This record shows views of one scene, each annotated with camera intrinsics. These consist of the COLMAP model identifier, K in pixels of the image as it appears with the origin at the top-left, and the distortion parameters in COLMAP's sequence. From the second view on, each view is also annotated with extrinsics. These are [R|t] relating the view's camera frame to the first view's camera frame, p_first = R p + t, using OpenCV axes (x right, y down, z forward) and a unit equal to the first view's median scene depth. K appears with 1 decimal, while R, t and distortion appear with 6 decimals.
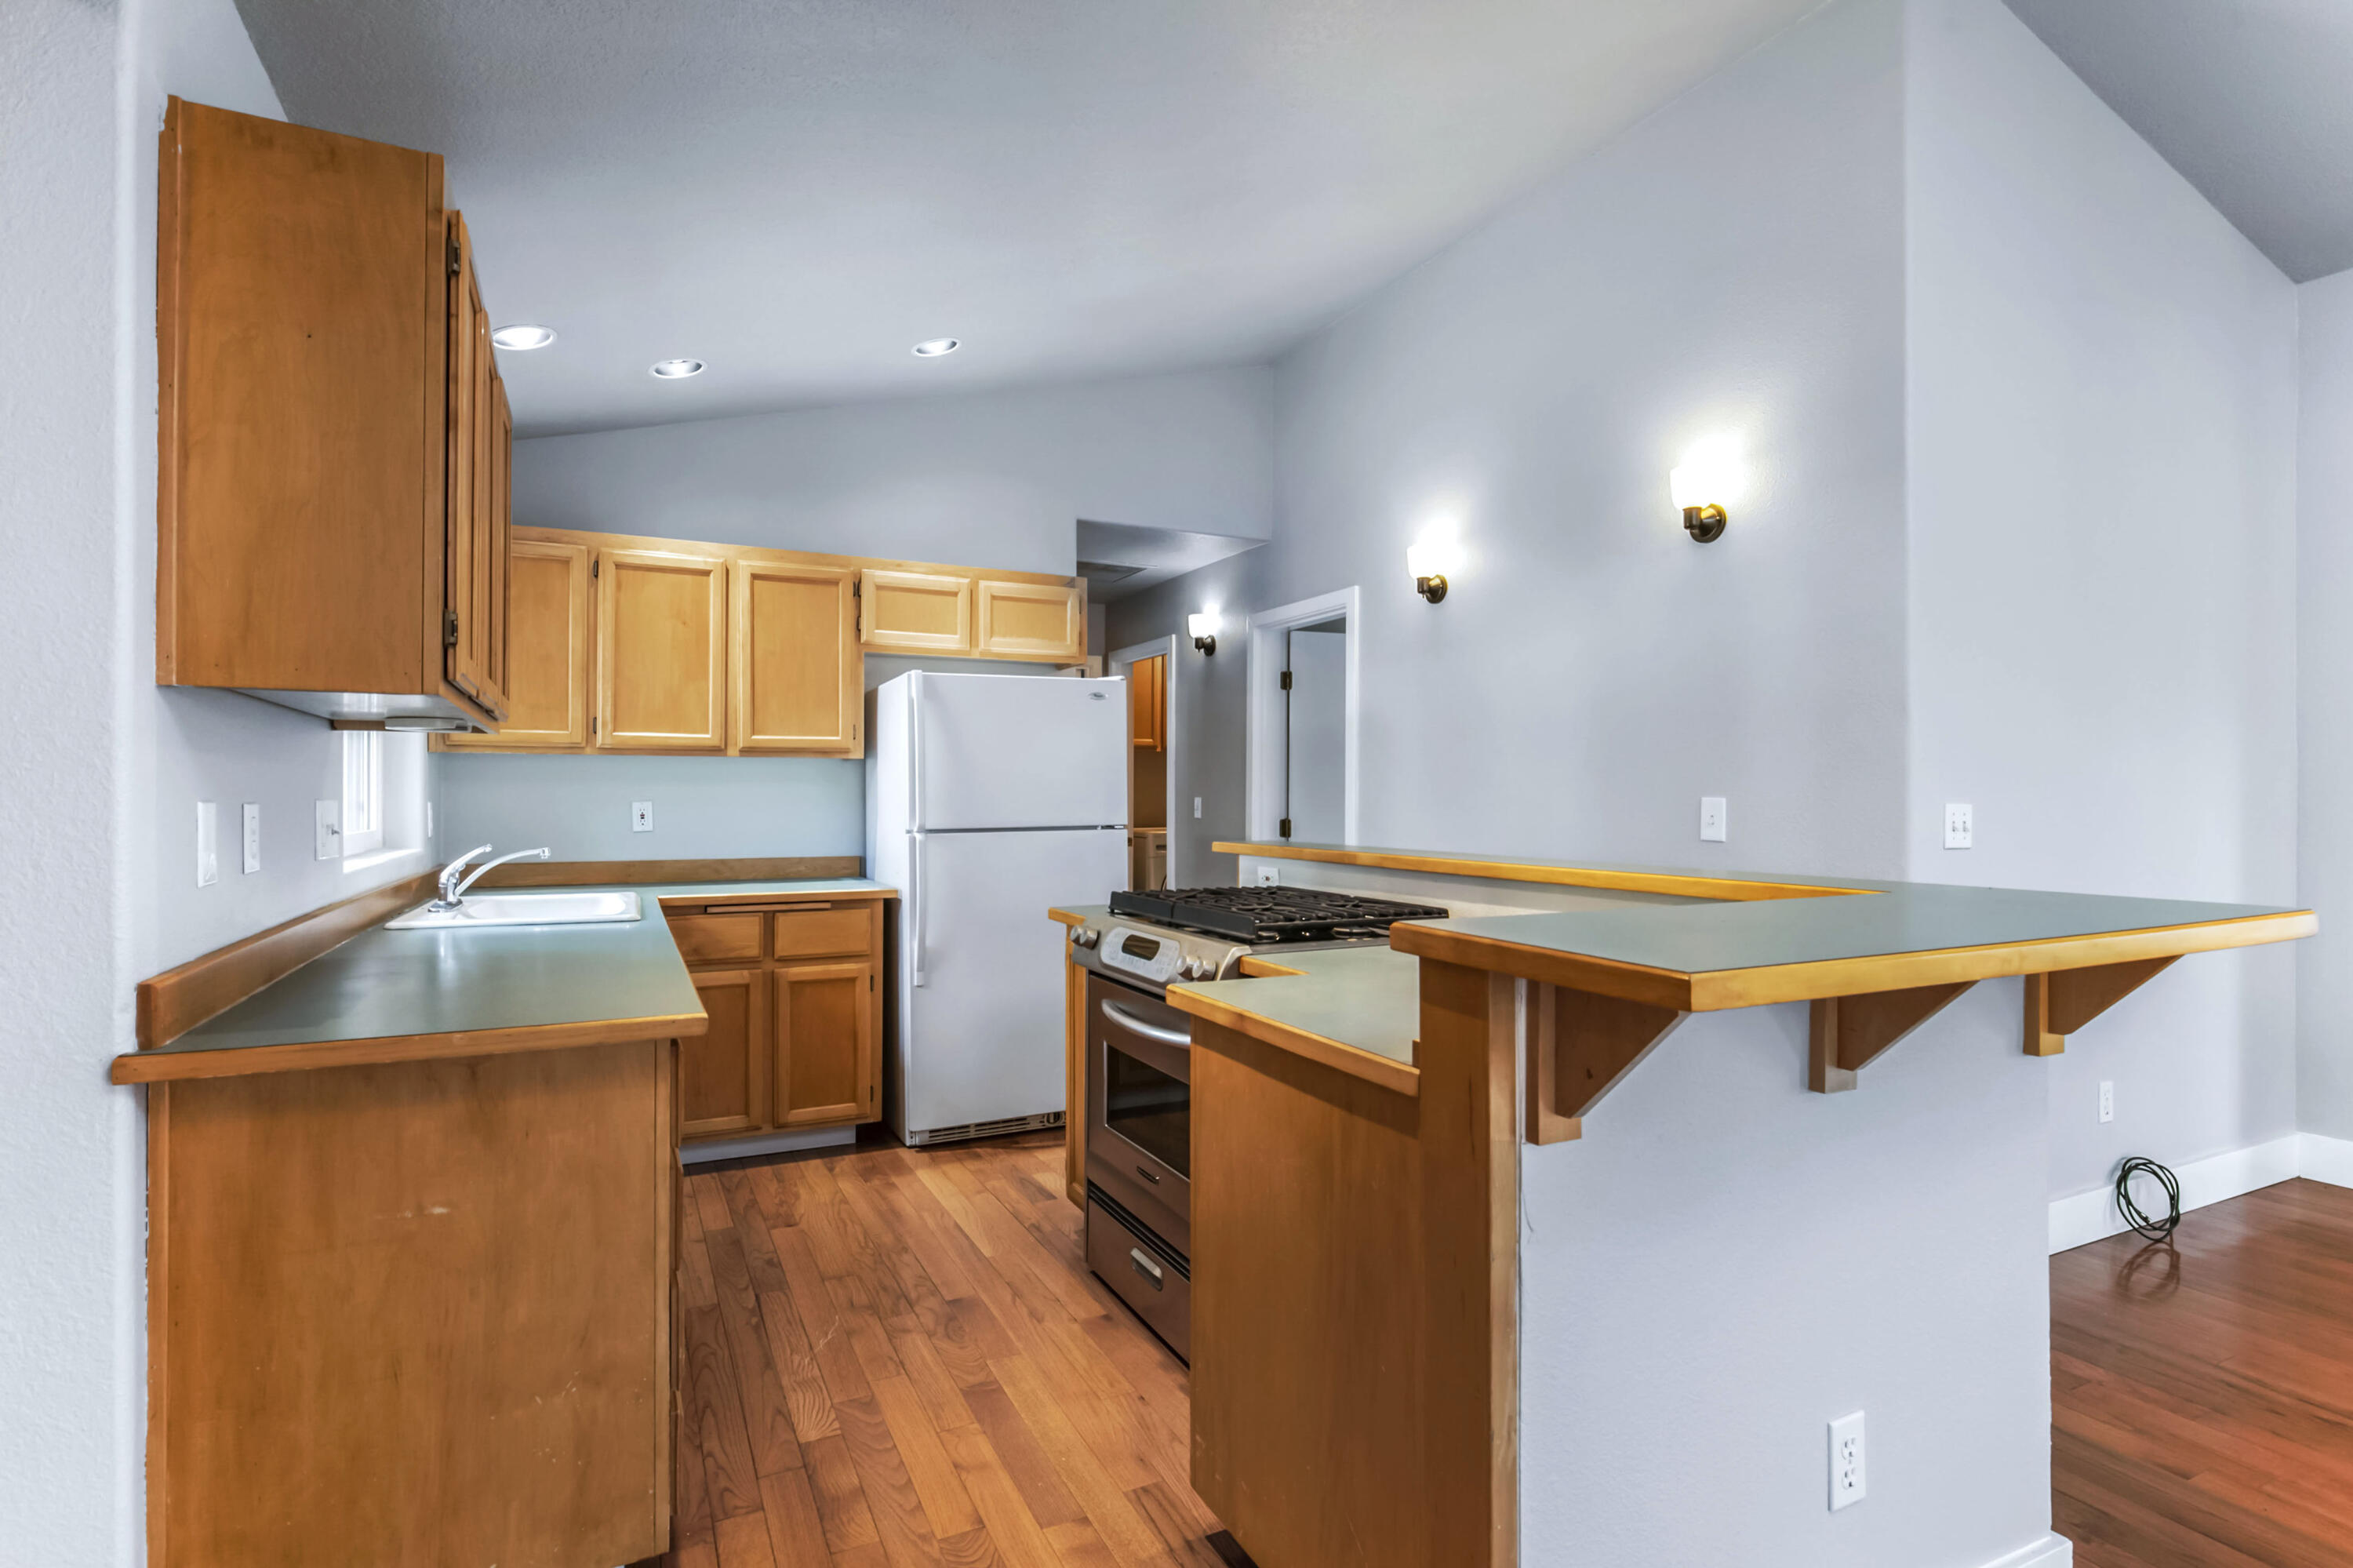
lens RADIAL K [[1171.4, 0, 1182.1], [0, 1171.4, 796.5], [0, 0, 1]] dist [-0.005338, -0.001605]
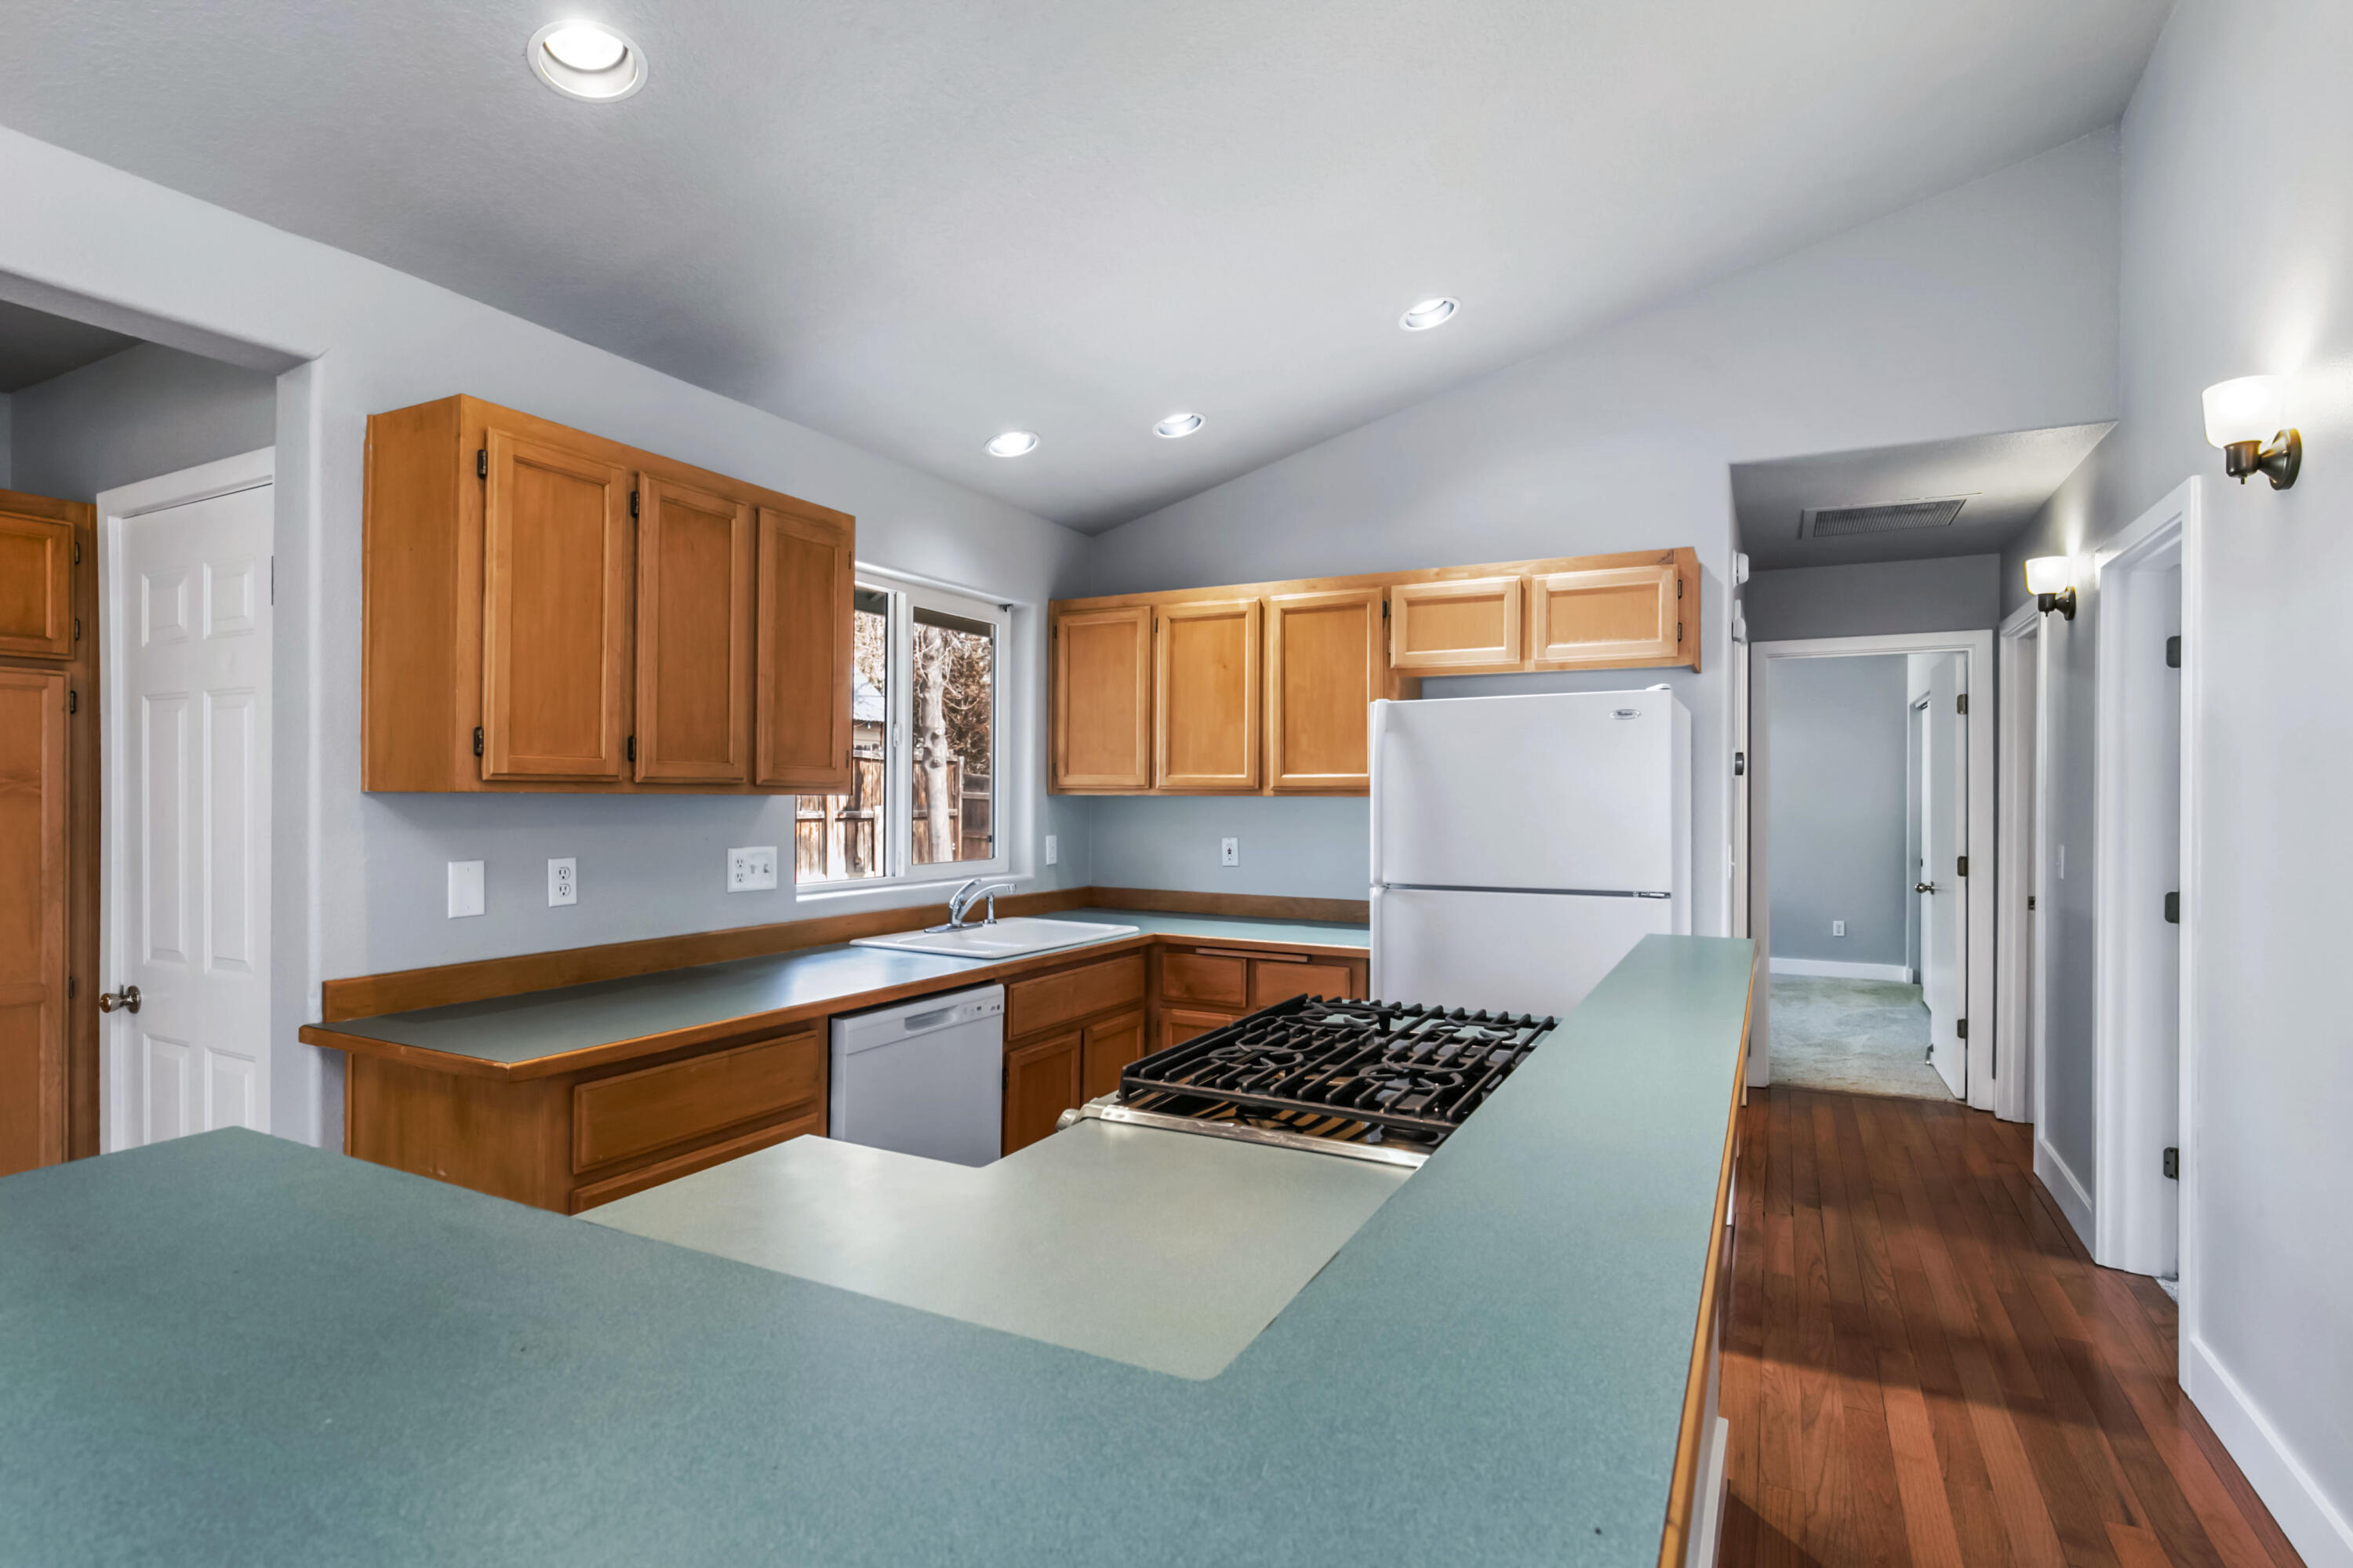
lens RADIAL K [[1171.4, 0, 1128.1], [0, 1171.4, 812.4], [0, 0, 1]] dist [-0.005338, -0.001605]
pose [[0.570395, 0.016920, -0.821196, 0.364459], [-0.006539, 0.999850, 0.016059, -0.036152], [0.821345, -0.003790, 0.570420, 0.340955]]
